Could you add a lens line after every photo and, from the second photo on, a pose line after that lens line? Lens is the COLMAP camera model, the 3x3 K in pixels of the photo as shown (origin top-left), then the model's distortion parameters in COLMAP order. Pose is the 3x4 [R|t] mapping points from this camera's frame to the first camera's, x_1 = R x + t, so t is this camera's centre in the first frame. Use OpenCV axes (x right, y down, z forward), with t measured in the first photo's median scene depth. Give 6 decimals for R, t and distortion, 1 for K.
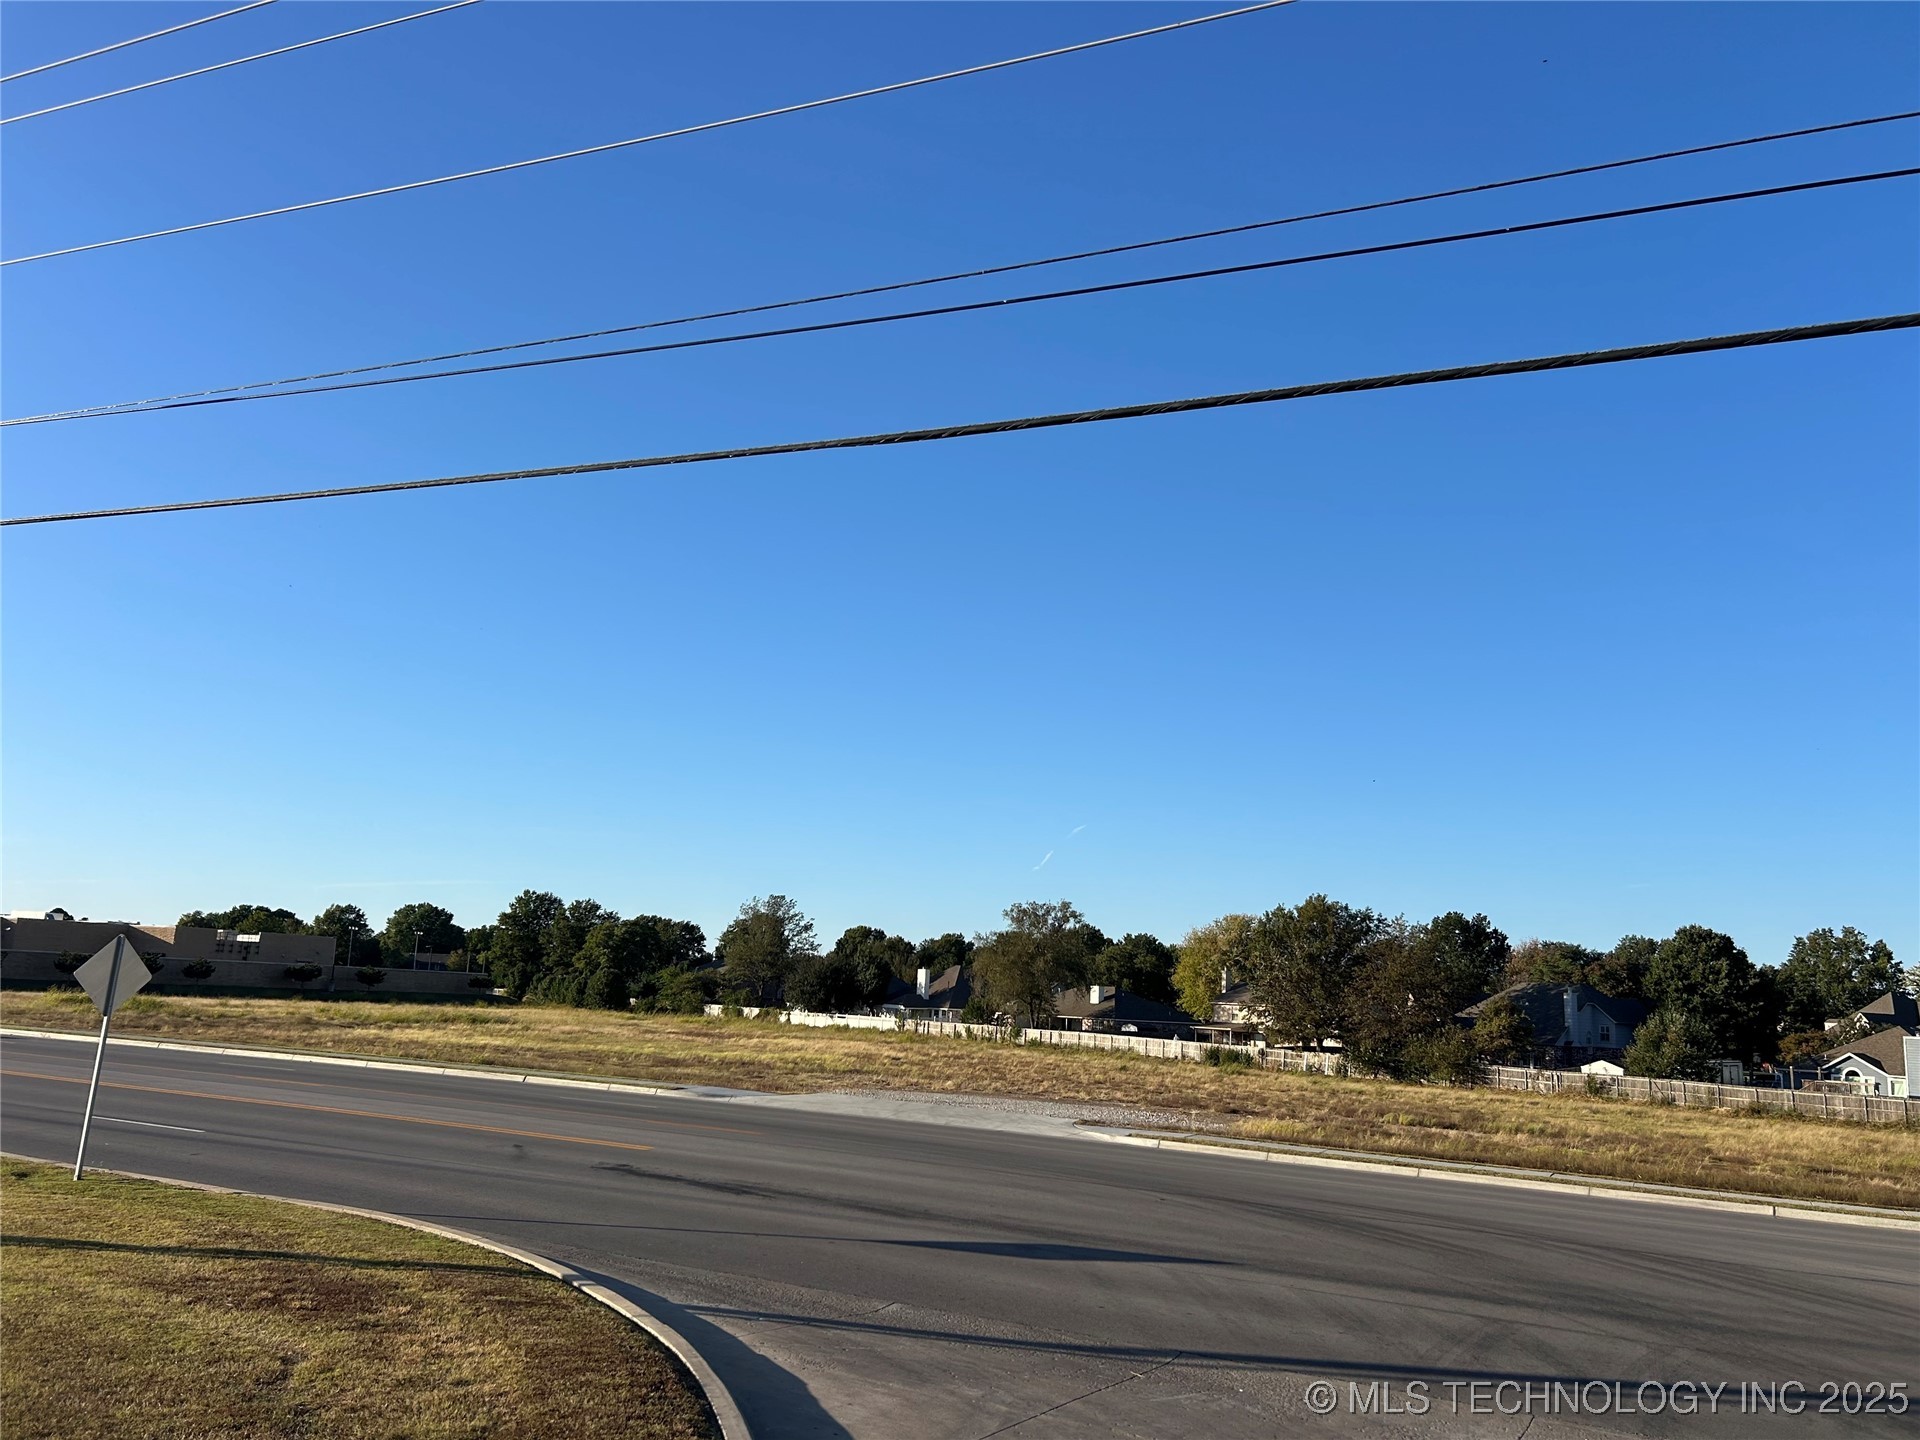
lens RADIAL K [[1410.9, 0, 960.0], [0, 1410.9, 720.0], [0, 0, 1]] dist [0.069239, -0.072802]
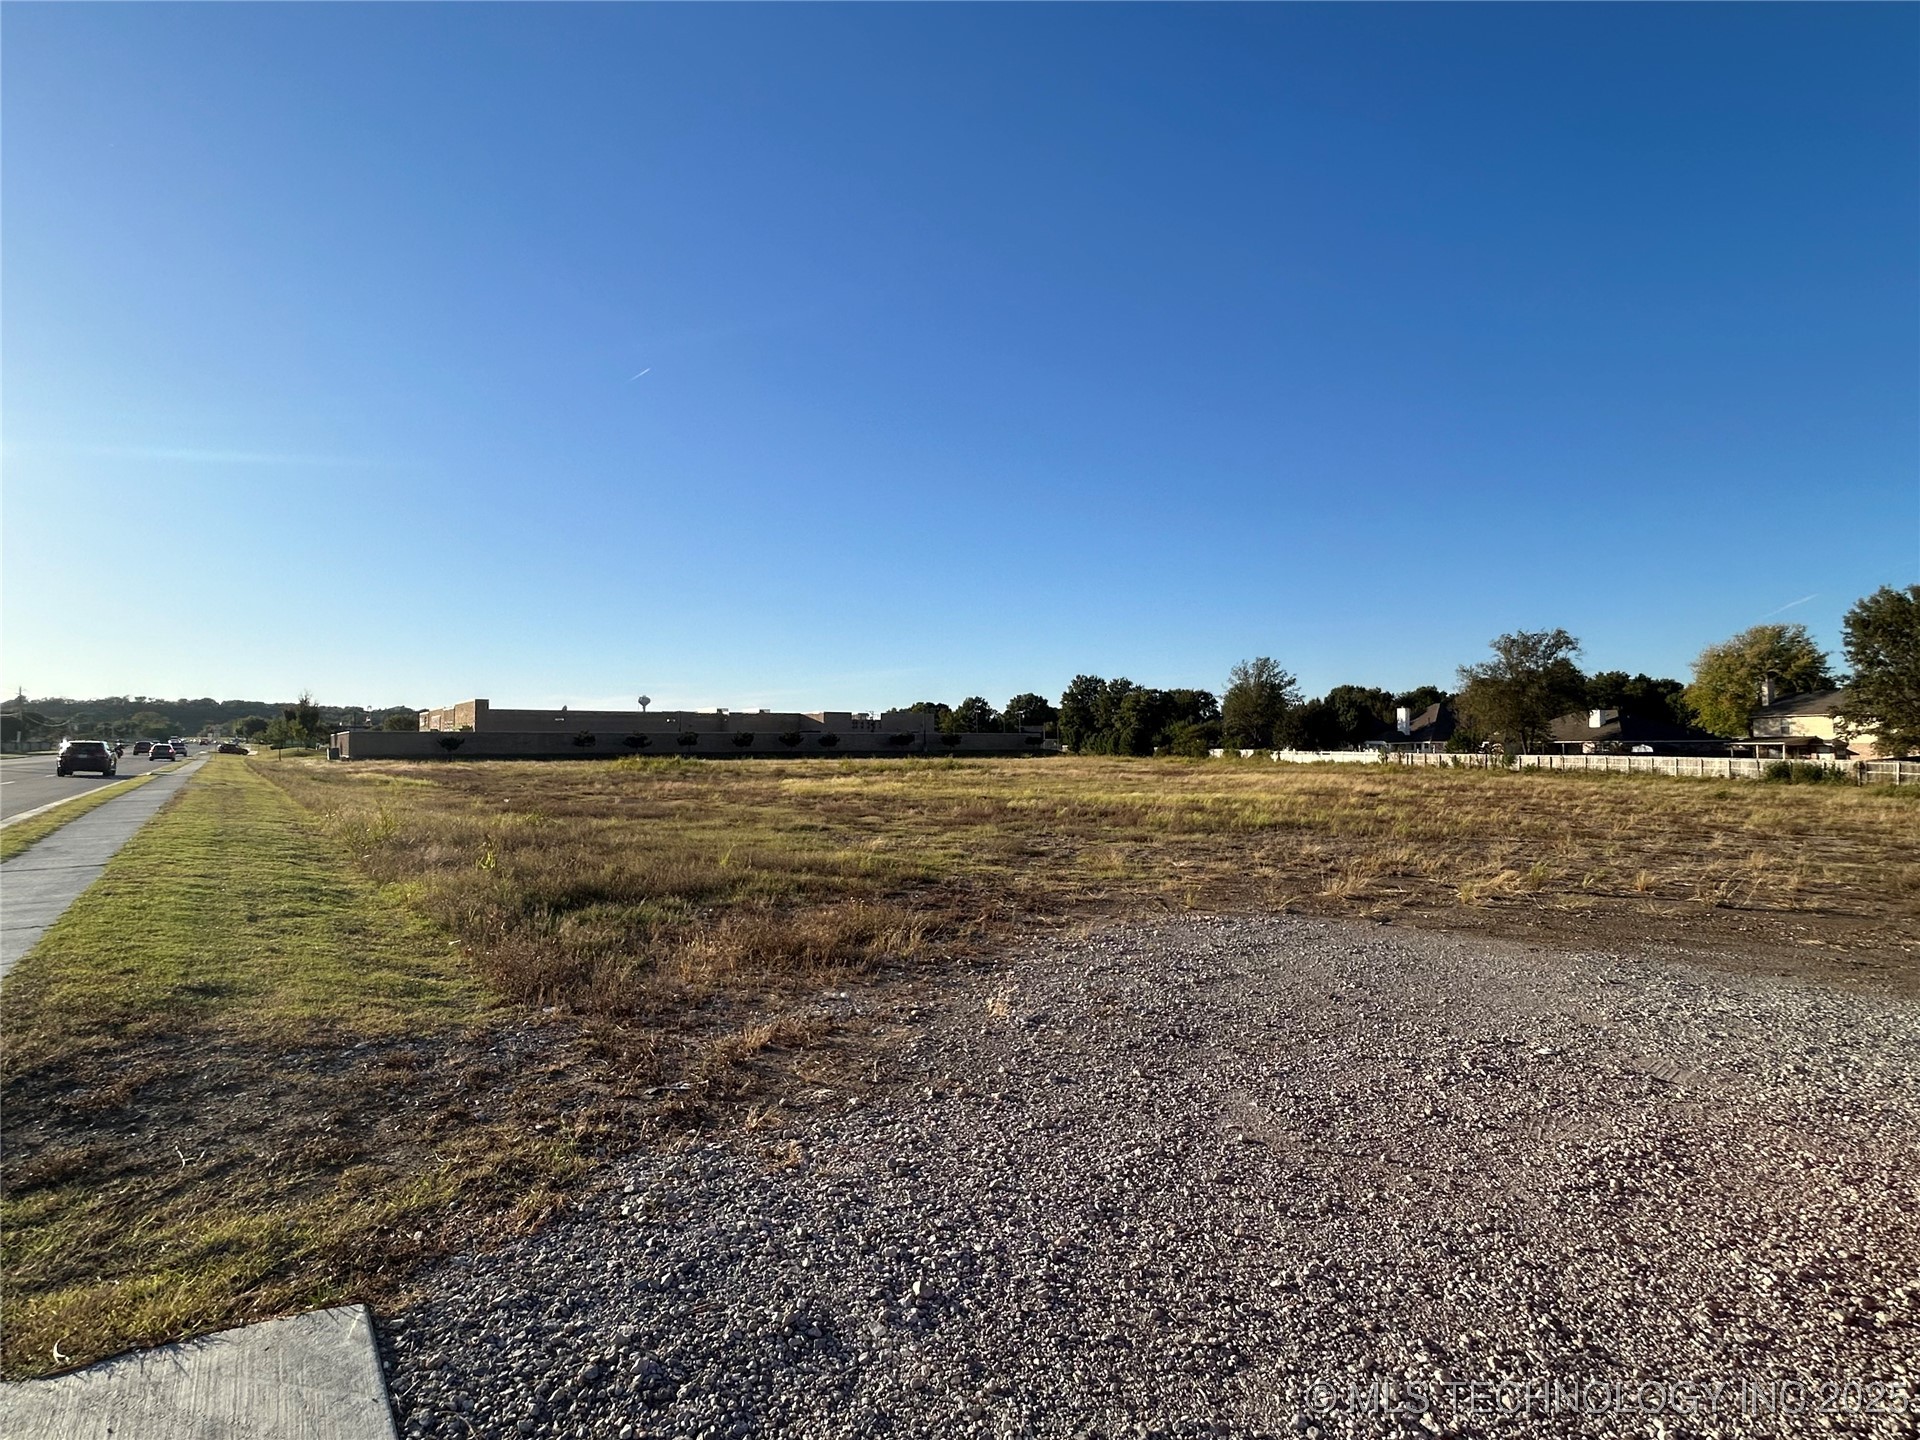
lens RADIAL K [[961.3, 0, 960.0], [0, 961.3, 720.0], [0, 0, 1]] dist [0.025148, -0.000697]
pose [[0.896204, -0.065761, -0.438741, -0.005515], [0.135541, 0.982254, 0.129639, 0.041684], [0.422429, -0.175650, 0.889213, 0.185581]]
